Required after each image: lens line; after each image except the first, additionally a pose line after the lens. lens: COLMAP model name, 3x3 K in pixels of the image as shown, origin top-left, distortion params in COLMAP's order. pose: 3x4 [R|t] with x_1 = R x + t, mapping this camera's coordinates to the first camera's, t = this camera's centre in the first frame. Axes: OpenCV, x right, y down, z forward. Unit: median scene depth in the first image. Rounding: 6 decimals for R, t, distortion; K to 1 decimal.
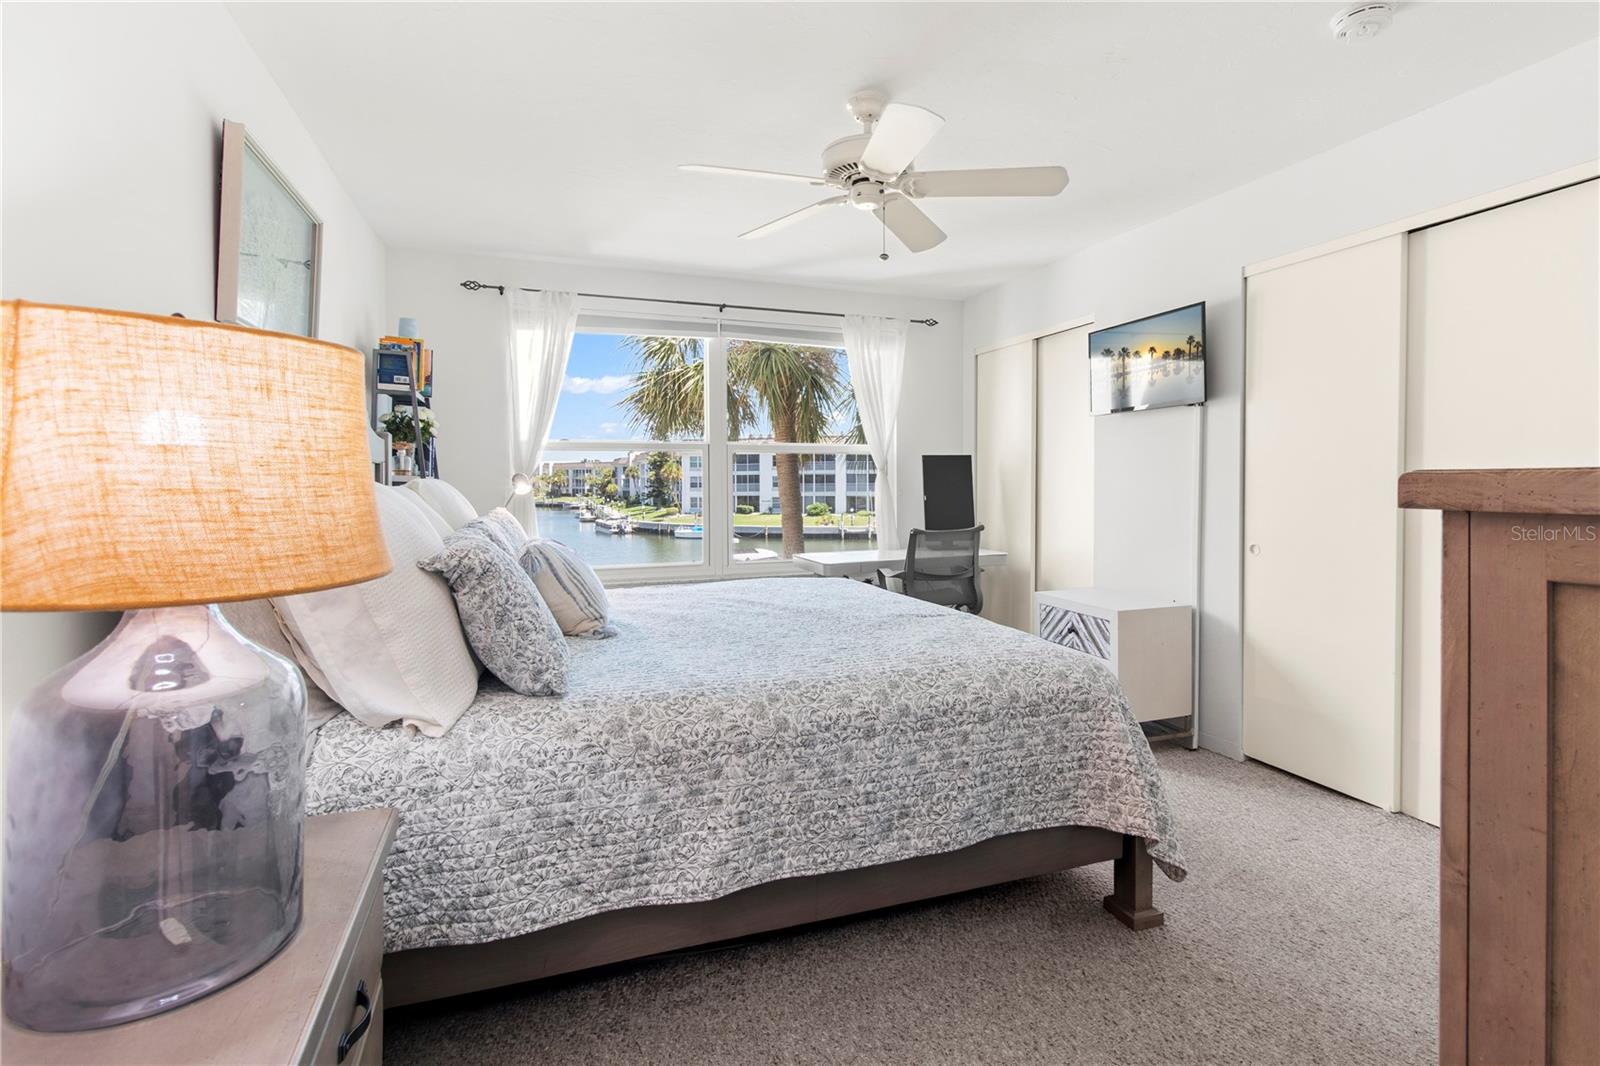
lens RADIAL K [[755.7, 0, 808.3], [0, 755.7, 499.0], [0, 0, 1]] dist [-0.000521, -0.000142]
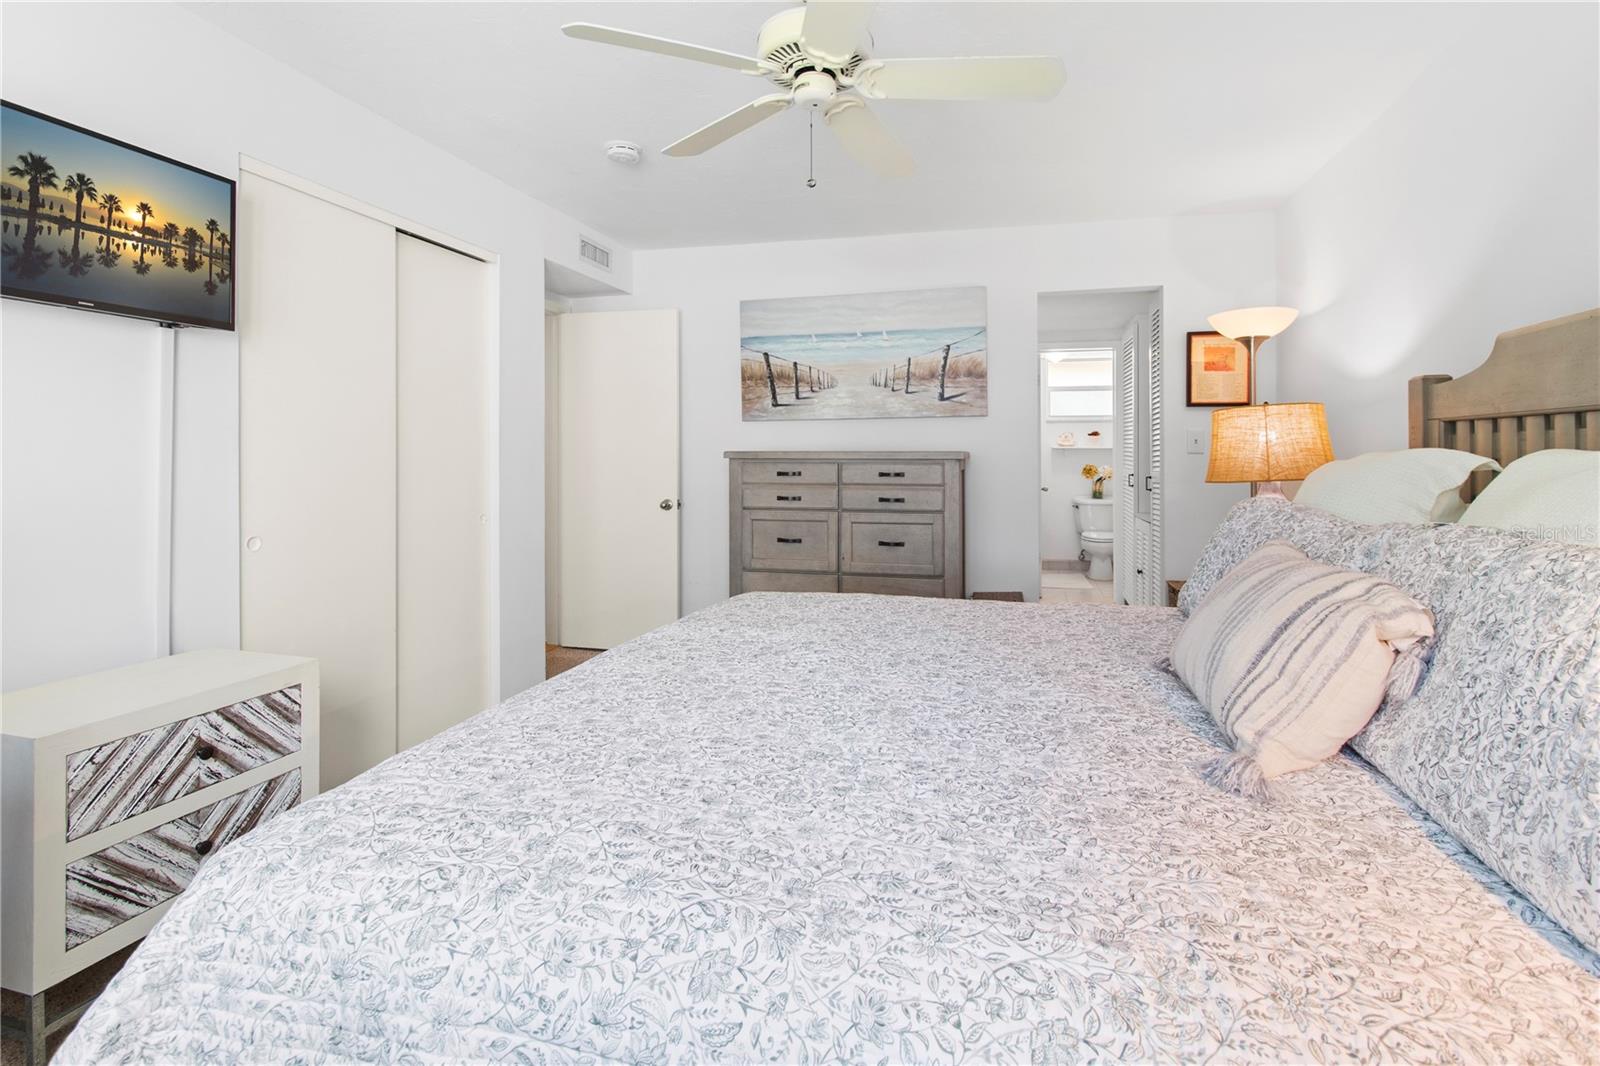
lens RADIAL K [[774.3, 0, 814.7], [0, 774.3, 454.1], [0, 0, 1]] dist [0.000793, -0.000620]
pose [[-0.832572, 0.009466, 0.553836, -0.259942], [0.018116, 0.999784, 0.010145, -0.016208], [-0.553620, 0.018480, -0.832564, 1.209688]]
